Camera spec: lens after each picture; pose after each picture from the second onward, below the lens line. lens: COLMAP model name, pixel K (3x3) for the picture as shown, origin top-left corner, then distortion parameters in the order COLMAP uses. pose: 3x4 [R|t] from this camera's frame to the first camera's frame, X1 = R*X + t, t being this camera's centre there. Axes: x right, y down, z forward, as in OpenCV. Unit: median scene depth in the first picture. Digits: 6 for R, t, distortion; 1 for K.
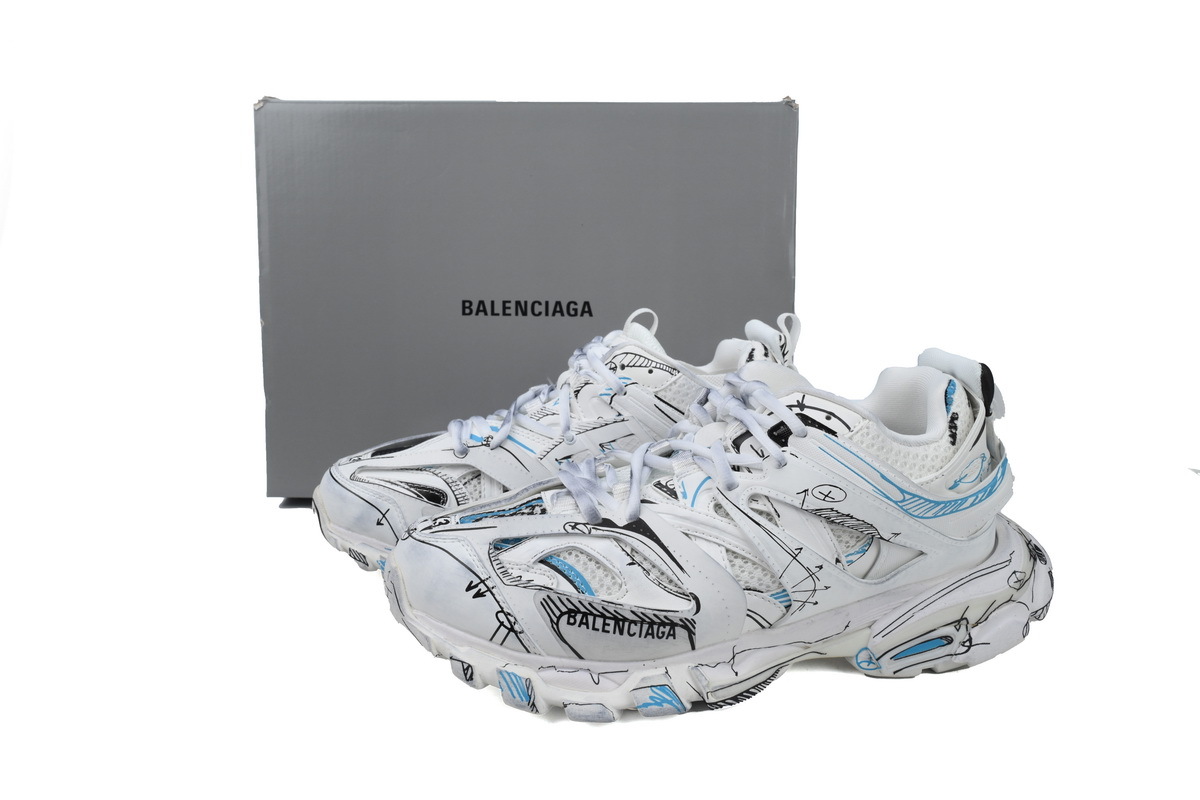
lens RADIAL K [[856.5, 0, 600.0], [0, 856.5, 400.0], [0, 0, 1]] dist [-0.006557, 0.000662]
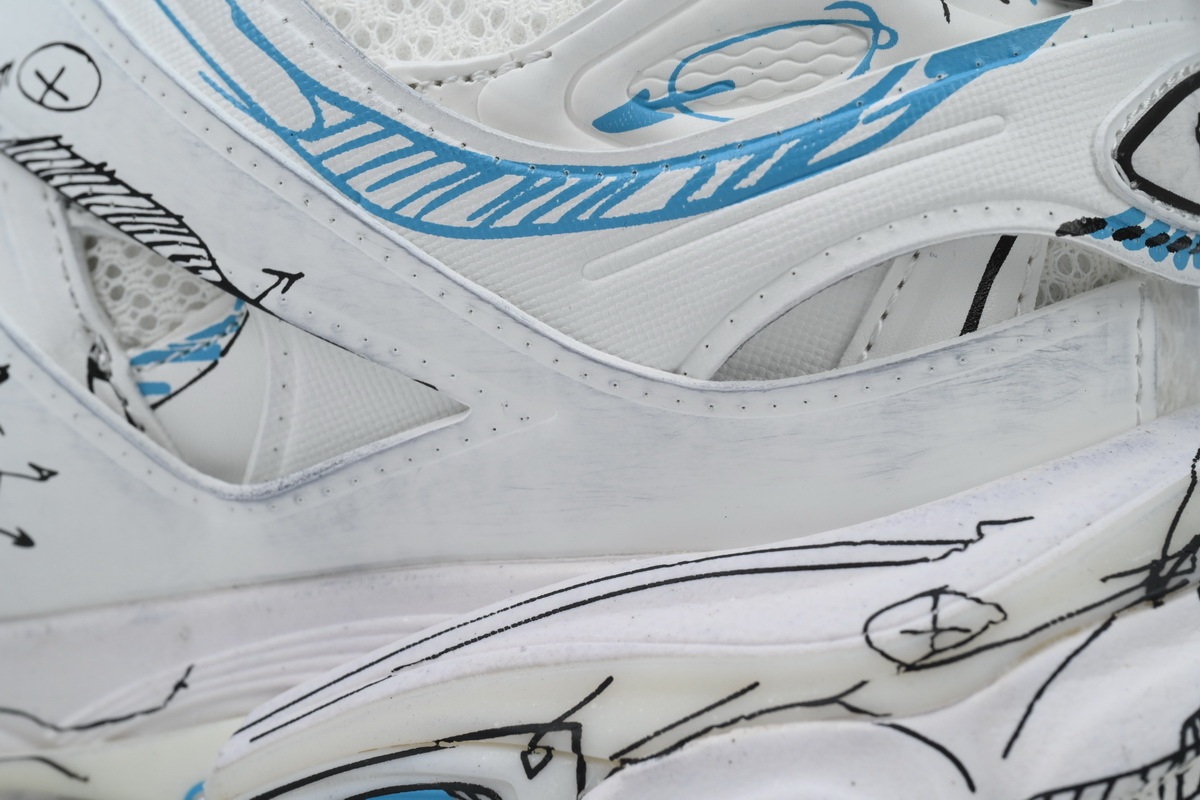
lens RADIAL K [[3036.1, 0, 600.0], [0, 3036.1, 400.0], [0, 0, 1]] dist [0.088128, 1.066962]
pose [[0.782404, 0.081947, -0.617356, 0.942092], [-0.146019, 0.987810, -0.053937, 0.225972], [0.605411, 0.132346, 0.784832, 0.415263]]
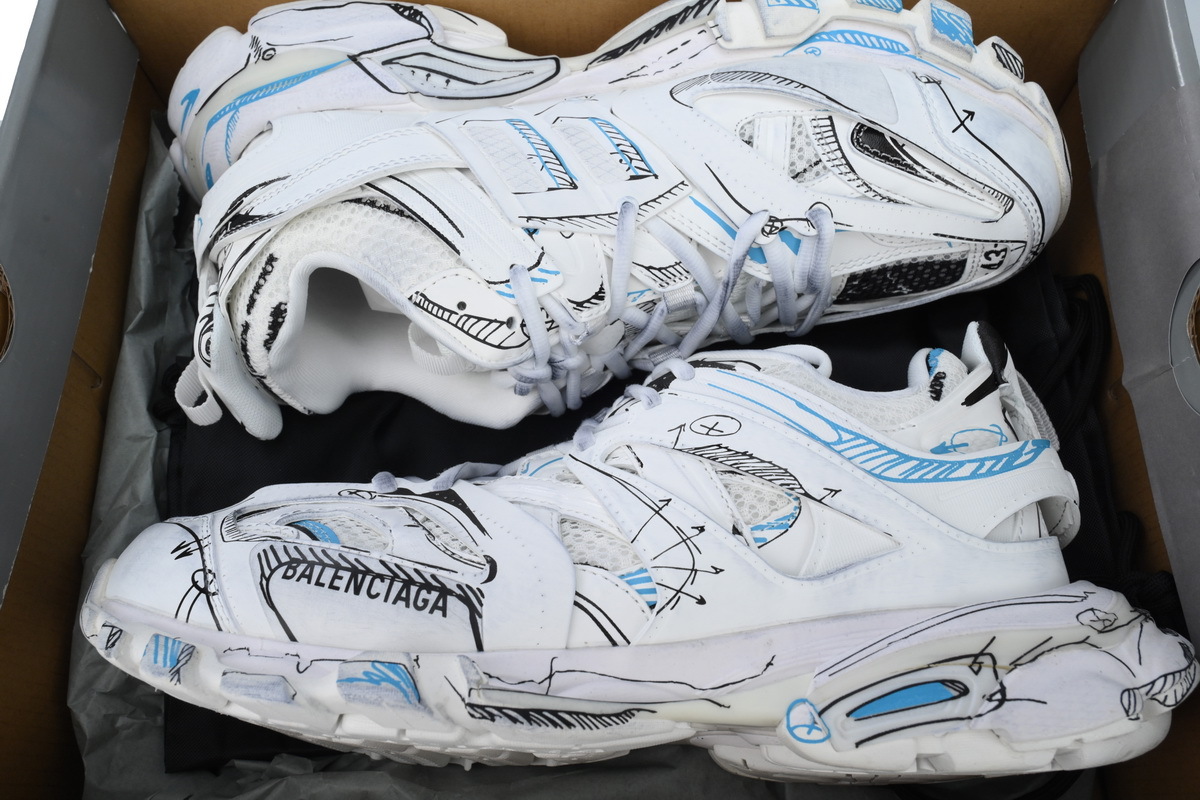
lens RADIAL K [[963.7, 0, 600.0], [0, 963.7, 400.0], [0, 0, 1]] dist [0.011610, -0.003313]
pose [[0.974875, -0.046289, -0.217889, 0.343539], [-0.087766, 0.819225, -0.566717, 0.520231], [0.204733, 0.571602, 0.794579, 0.383061]]
